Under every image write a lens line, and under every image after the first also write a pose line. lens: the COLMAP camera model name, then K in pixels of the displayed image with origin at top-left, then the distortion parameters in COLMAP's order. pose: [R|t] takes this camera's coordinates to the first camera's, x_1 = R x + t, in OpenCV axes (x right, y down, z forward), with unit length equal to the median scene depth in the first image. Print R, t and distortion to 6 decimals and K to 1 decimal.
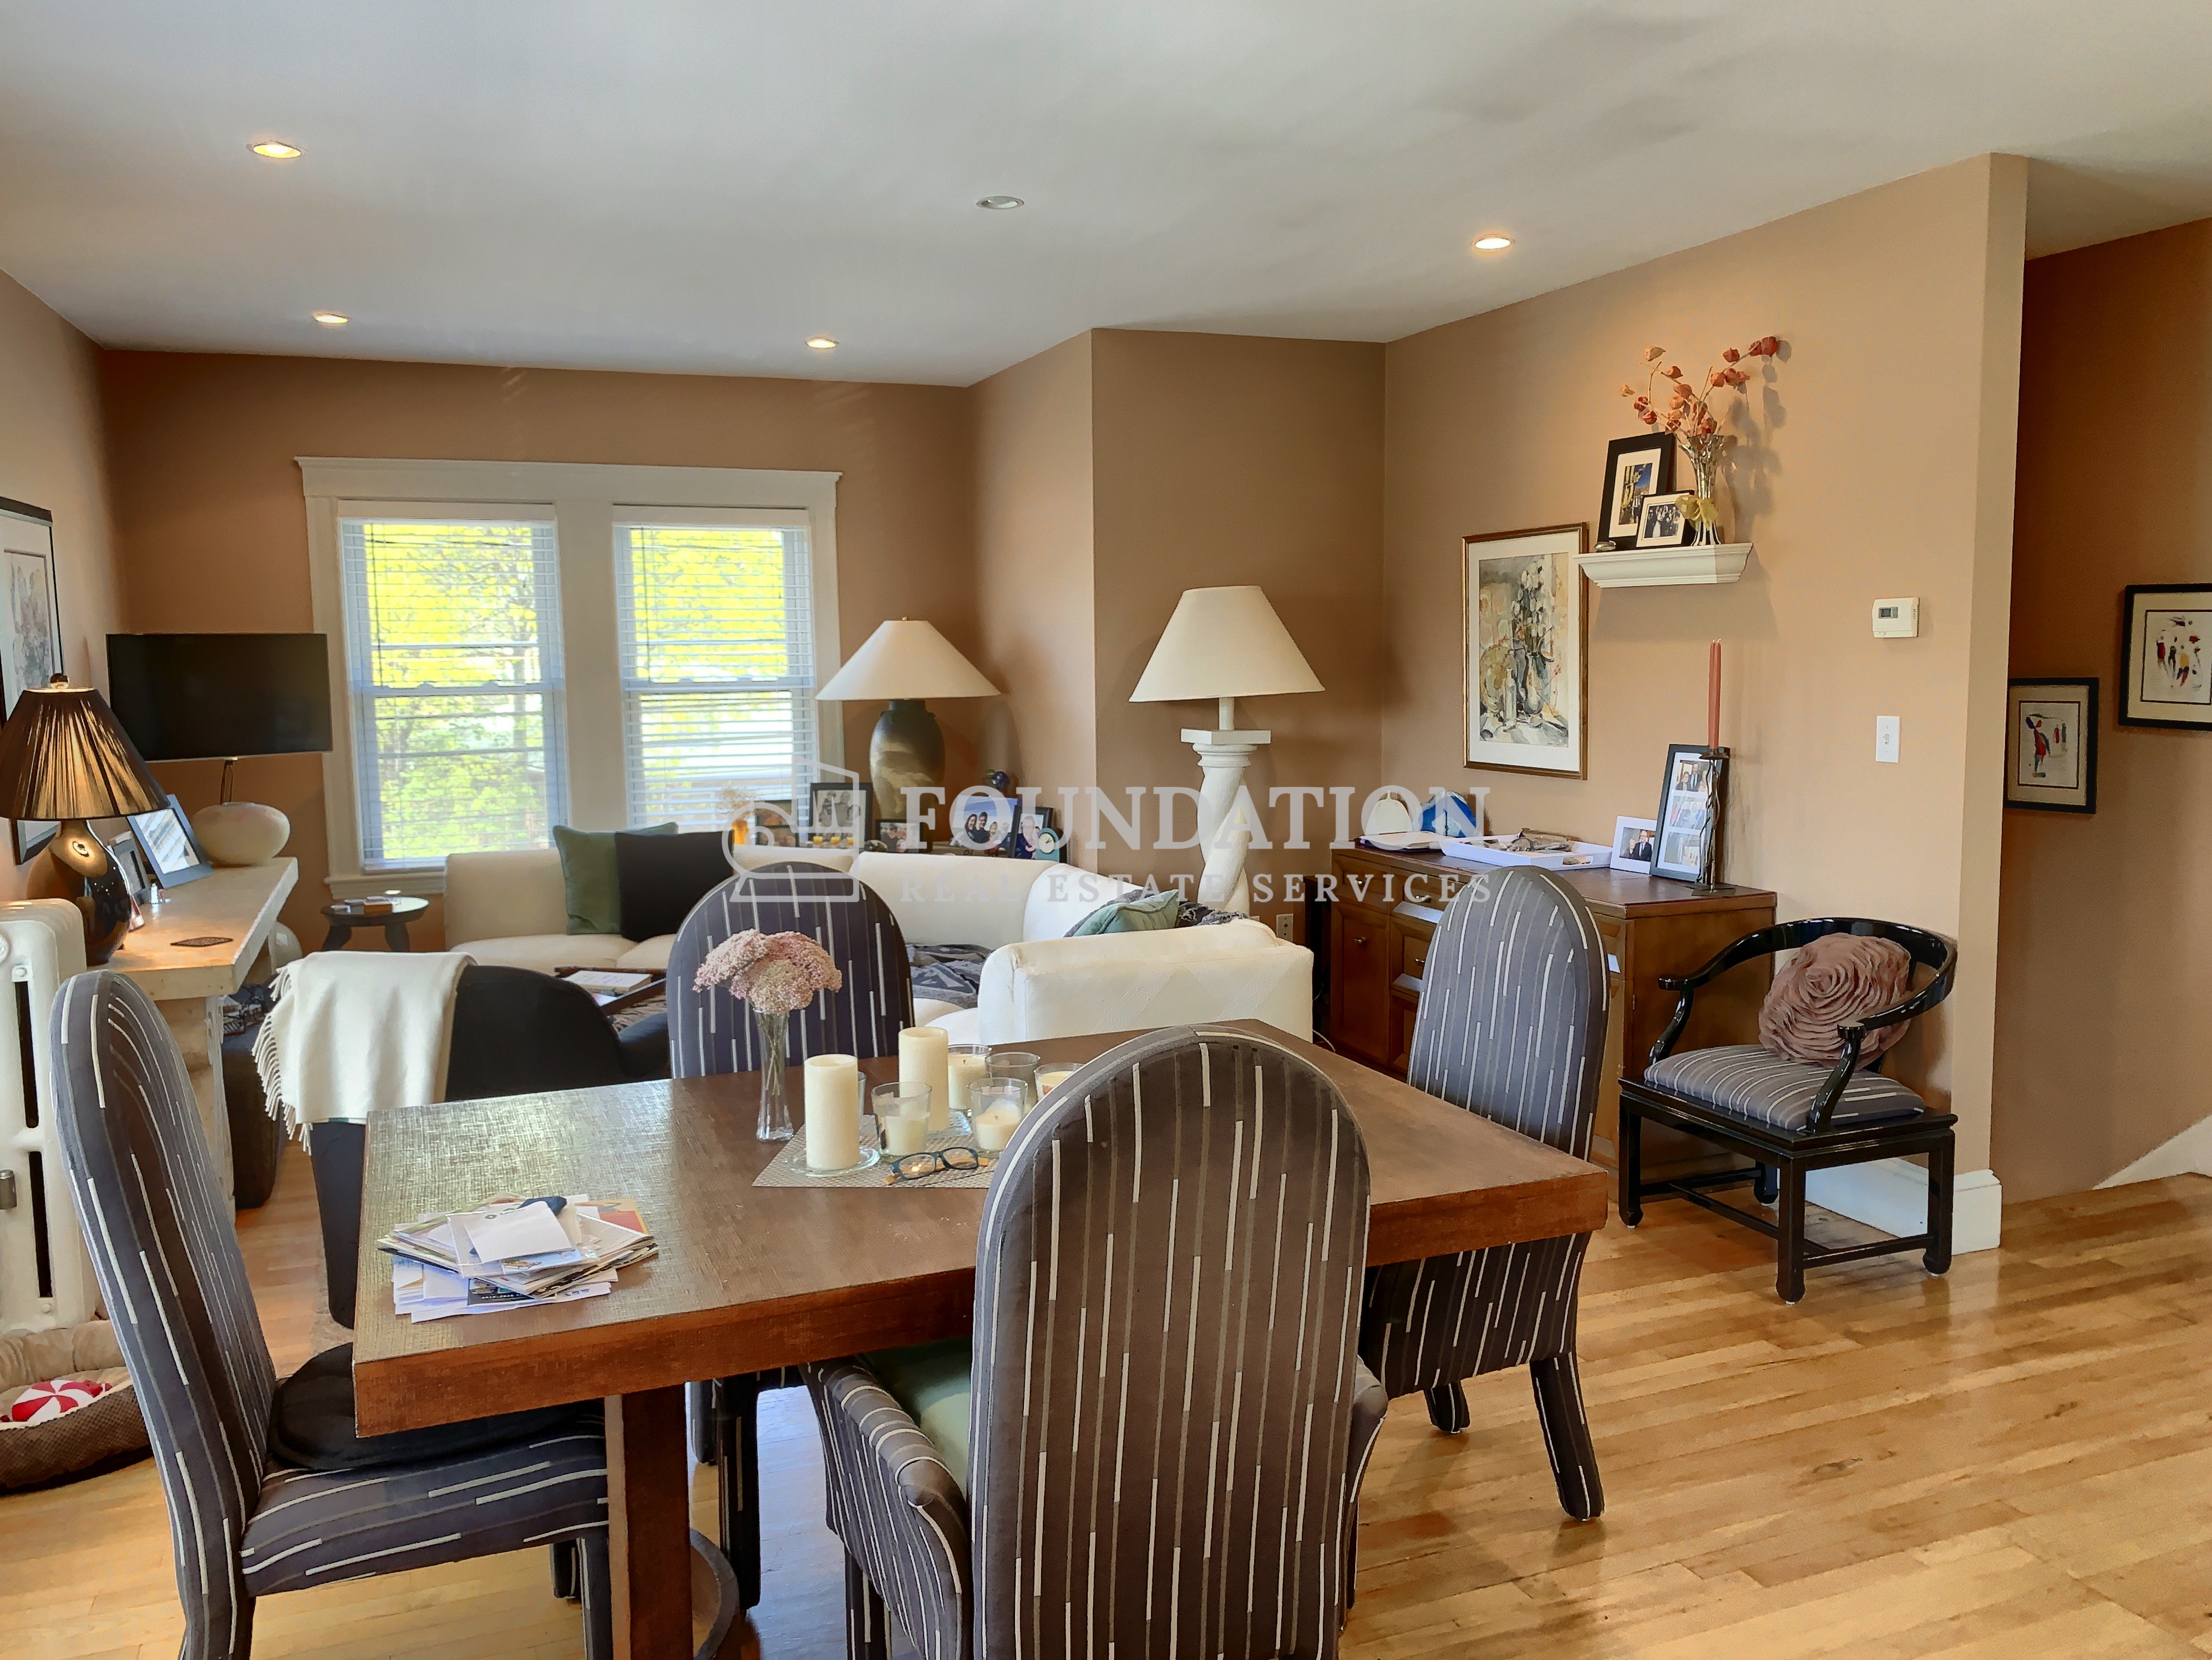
lens RADIAL K [[1692.1, 0, 1100.0], [0, 1692.1, 841.0], [0, 0, 1]] dist [0.029079, -0.004262]
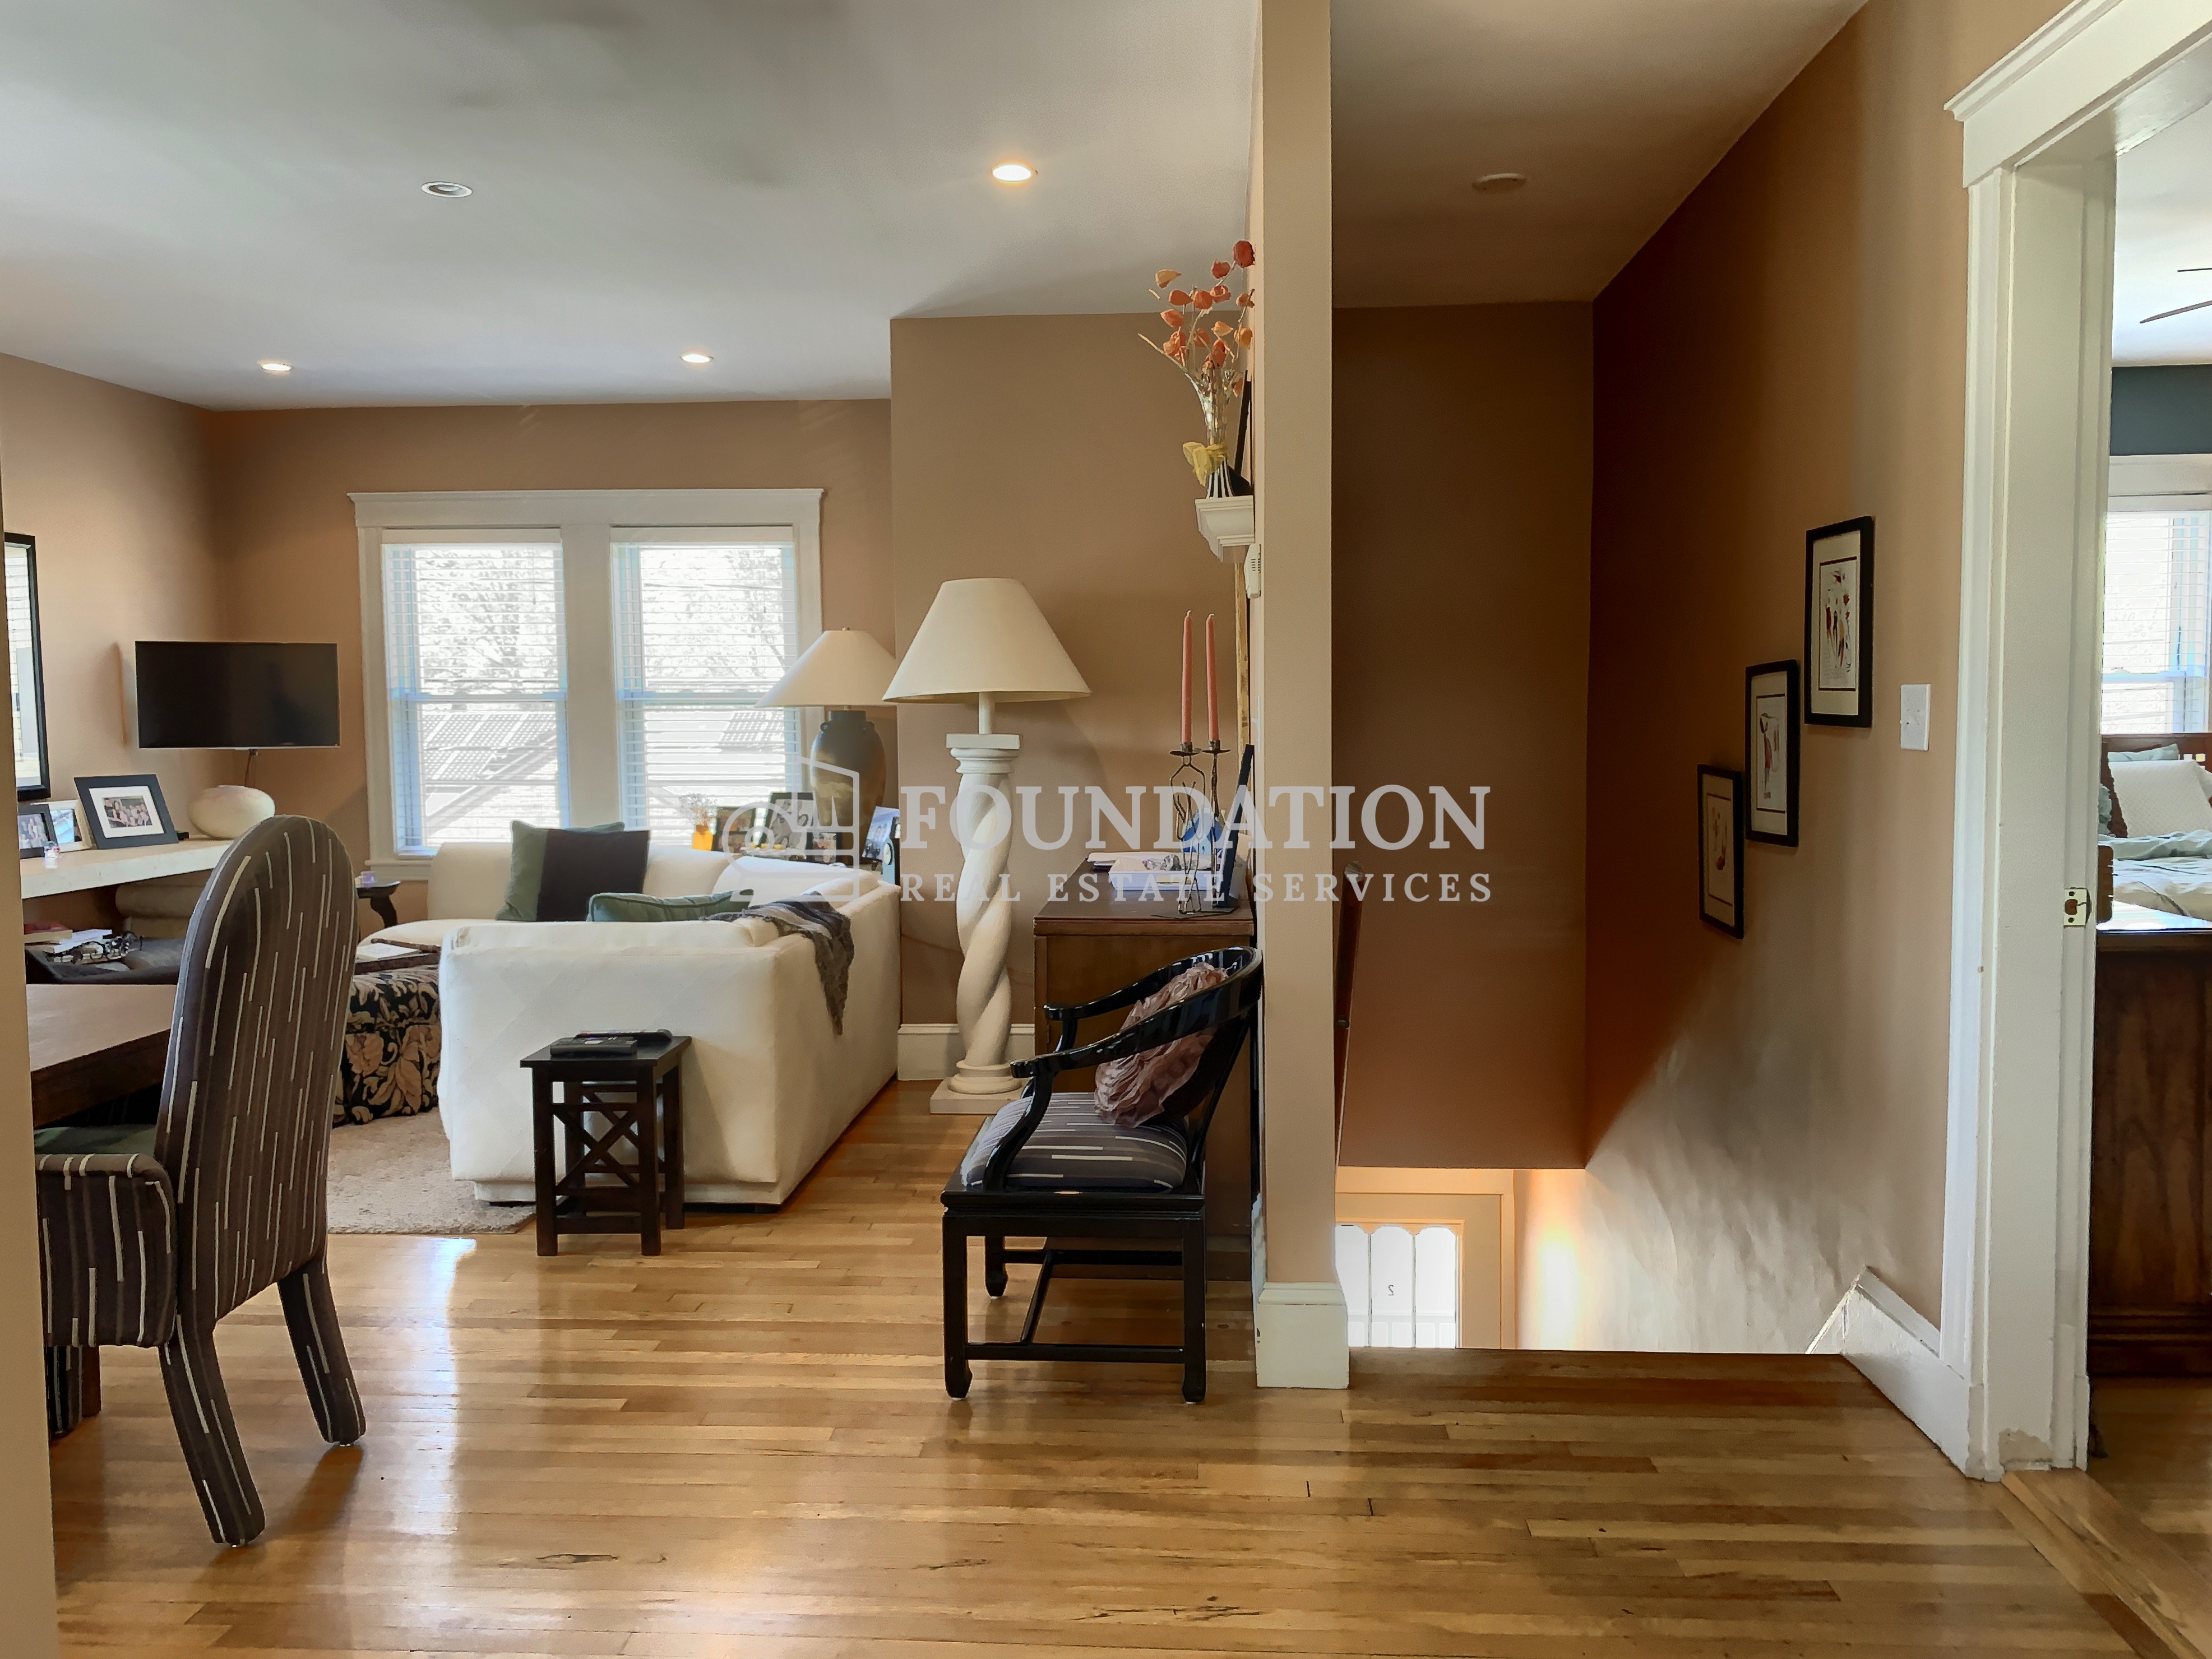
lens RADIAL K [[1691.7, 0, 1106.8], [0, 1691.7, 812.5], [0, 0, 1]] dist [0.029079, -0.004262]
pose [[0.913486, 0.029641, -0.405790, 0.464133], [-0.051139, 0.997798, -0.042236, 0.012982], [0.403645, 0.059334, 0.912990, 0.163603]]
